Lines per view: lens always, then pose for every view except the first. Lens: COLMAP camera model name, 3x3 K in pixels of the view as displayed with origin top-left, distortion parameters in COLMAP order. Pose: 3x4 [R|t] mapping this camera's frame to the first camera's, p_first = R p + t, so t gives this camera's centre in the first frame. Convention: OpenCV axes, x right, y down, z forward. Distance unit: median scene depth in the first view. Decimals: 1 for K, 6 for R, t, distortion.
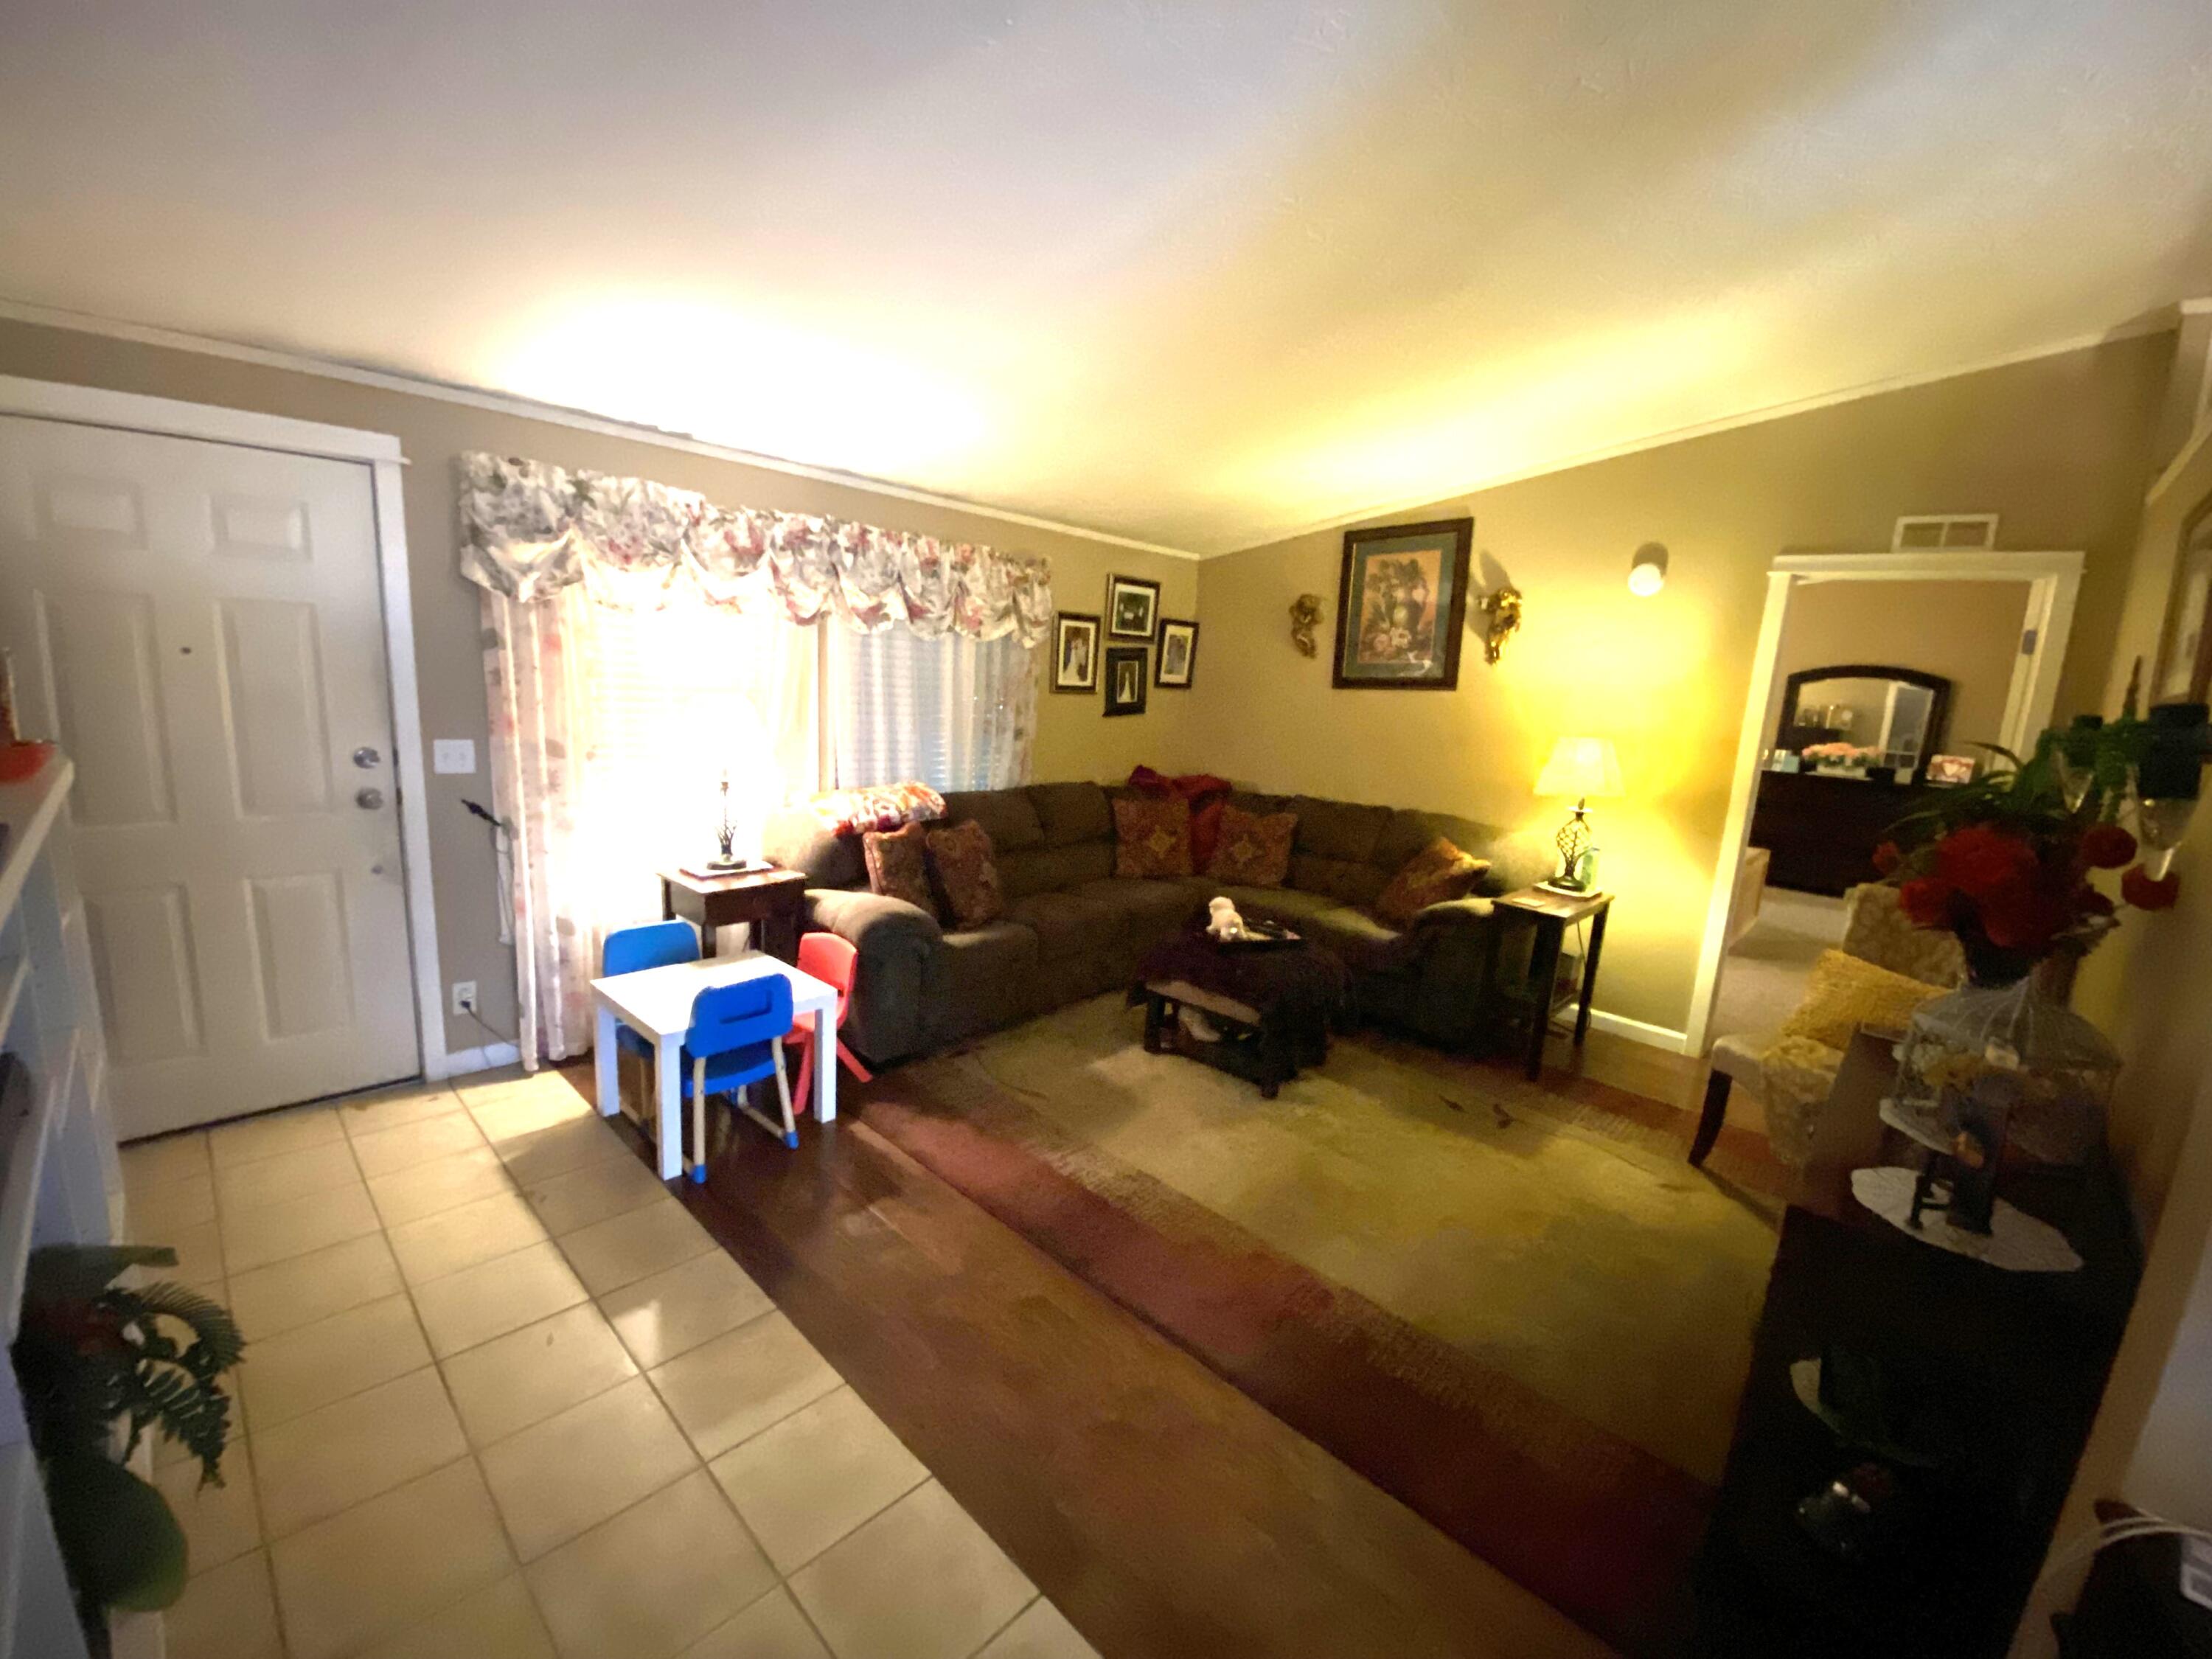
lens RADIAL K [[877.6, 0, 1088.6], [0, 877.6, 835.0], [0, 0, 1]] dist [-0.011219, -0.006375]
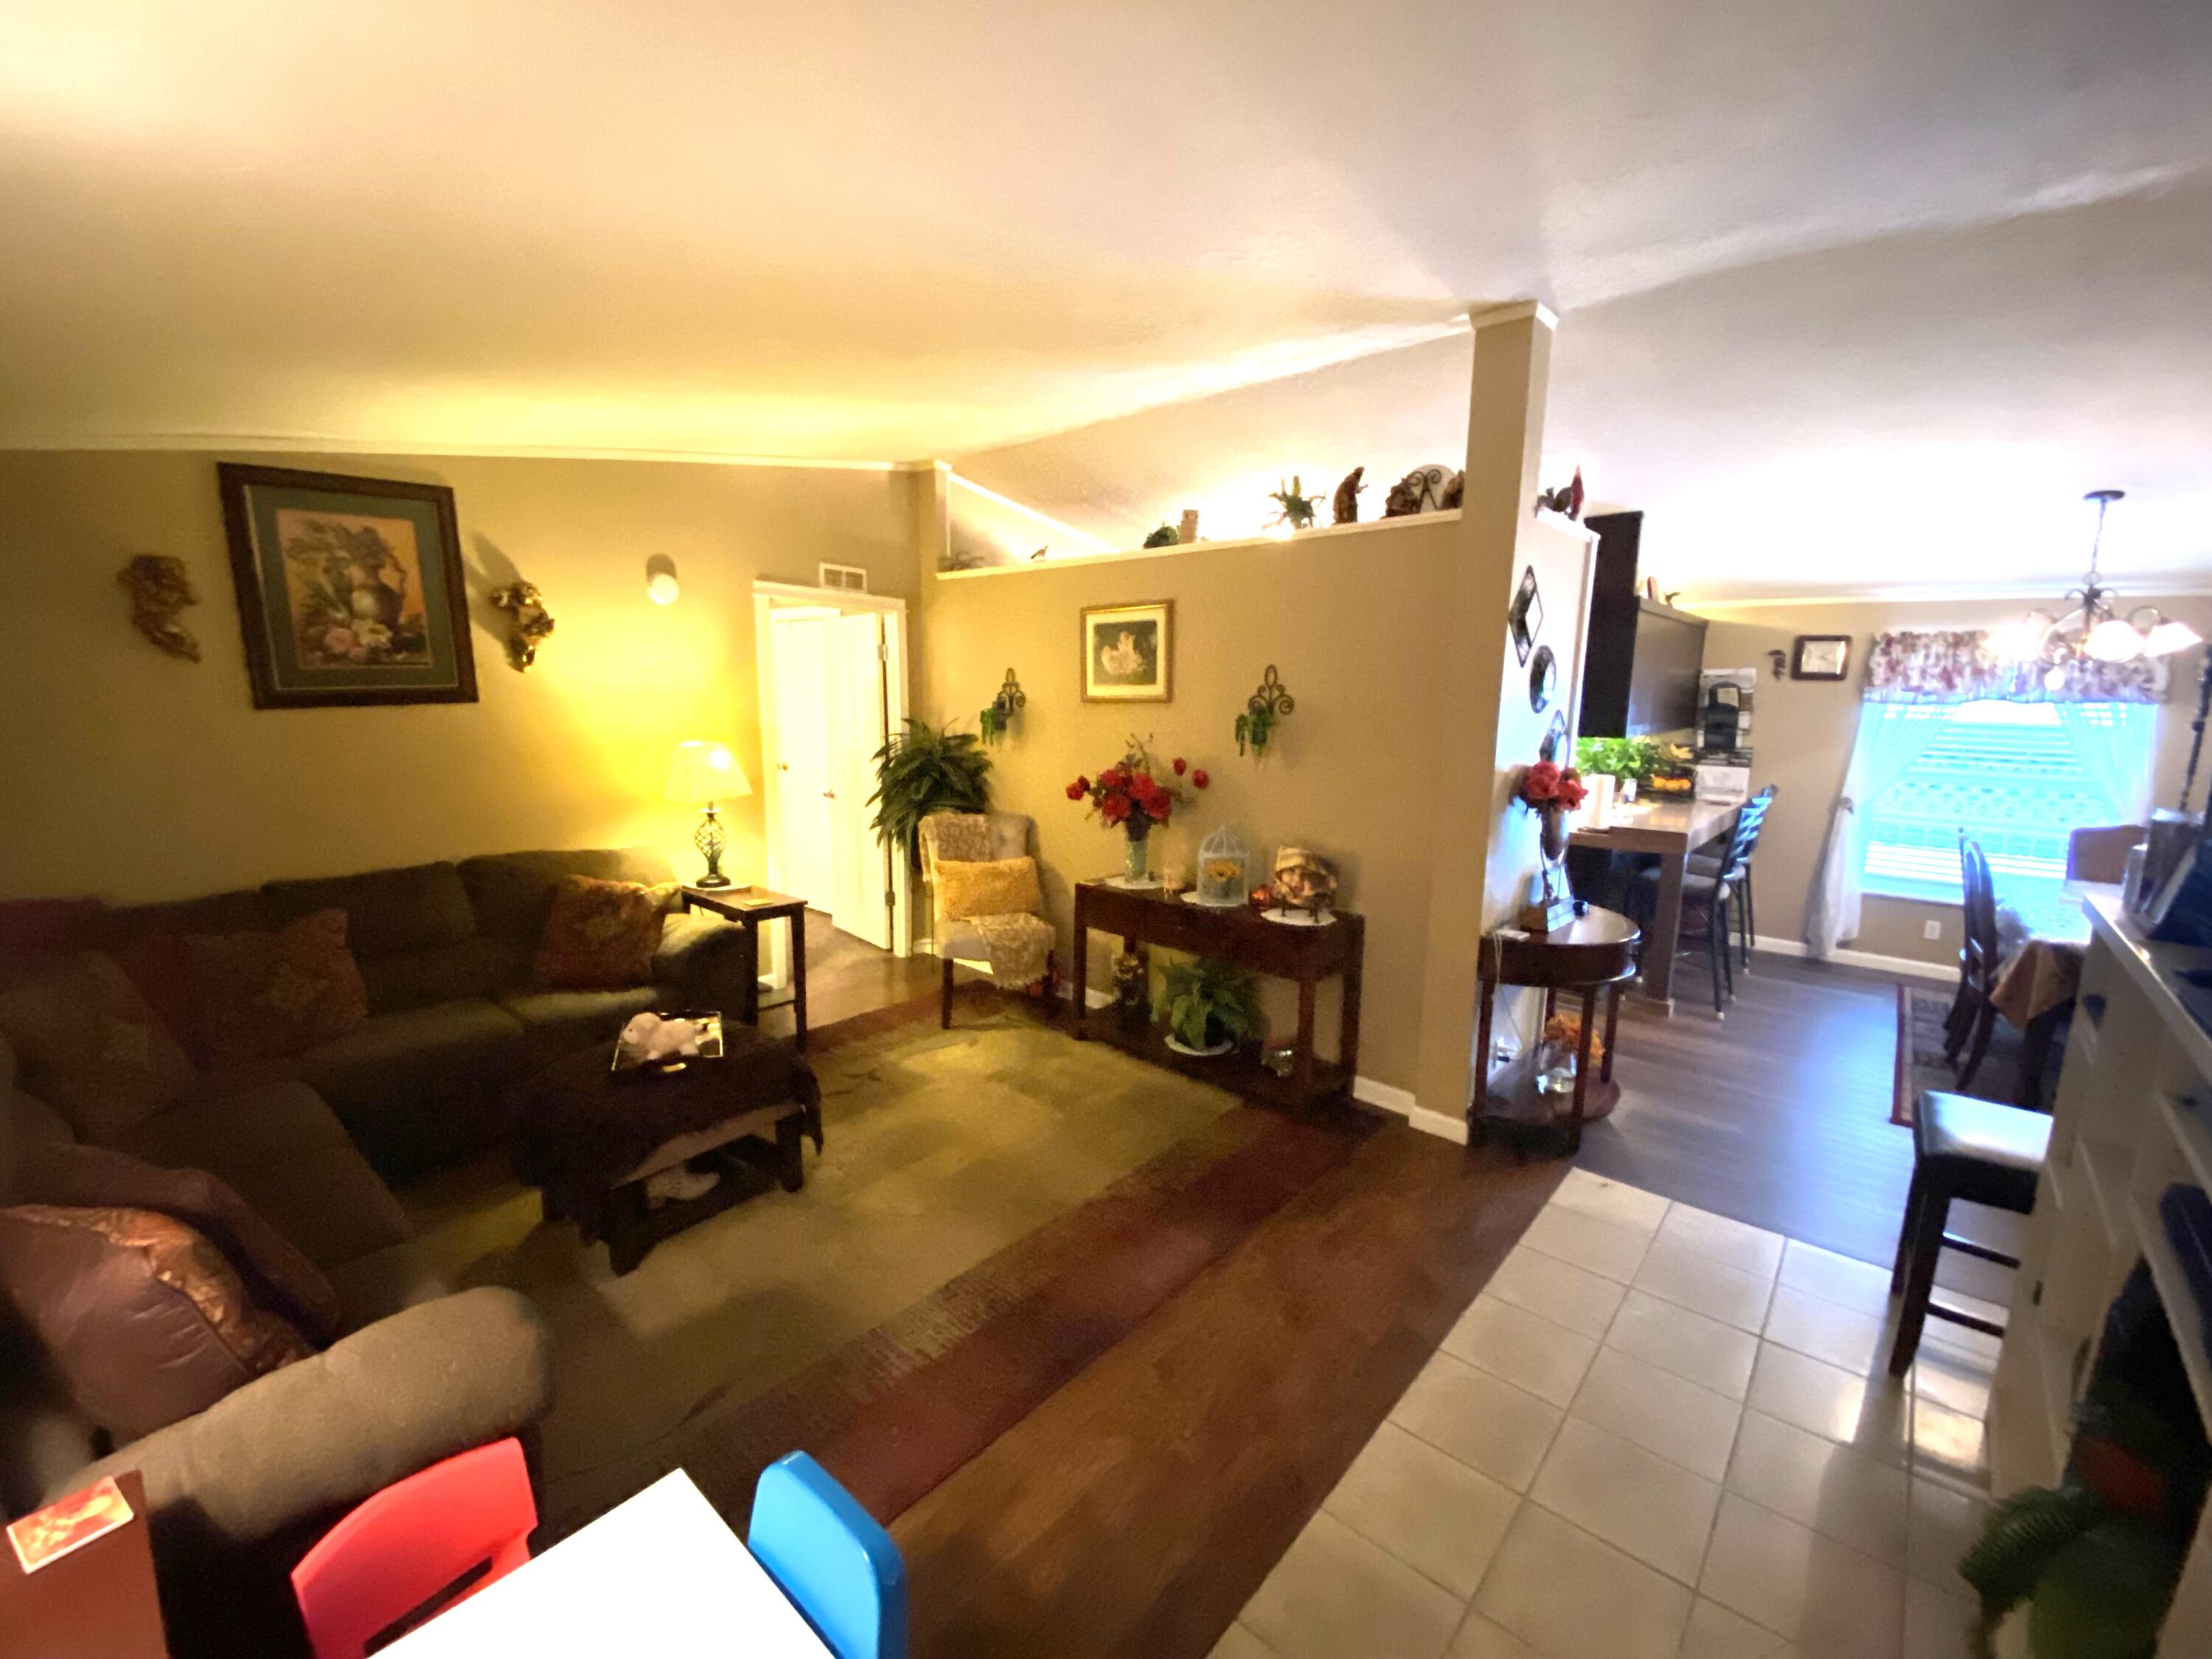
lens RADIAL K [[877.6, 0, 1101.3], [0, 877.6, 831.6], [0, 0, 1]] dist [-0.011219, -0.006375]
pose [[-0.040627, -0.218107, 0.975079, -0.428725], [0.153834, 0.962884, 0.221789, -0.142830], [-0.987261, 0.159011, -0.005567, 0.462076]]
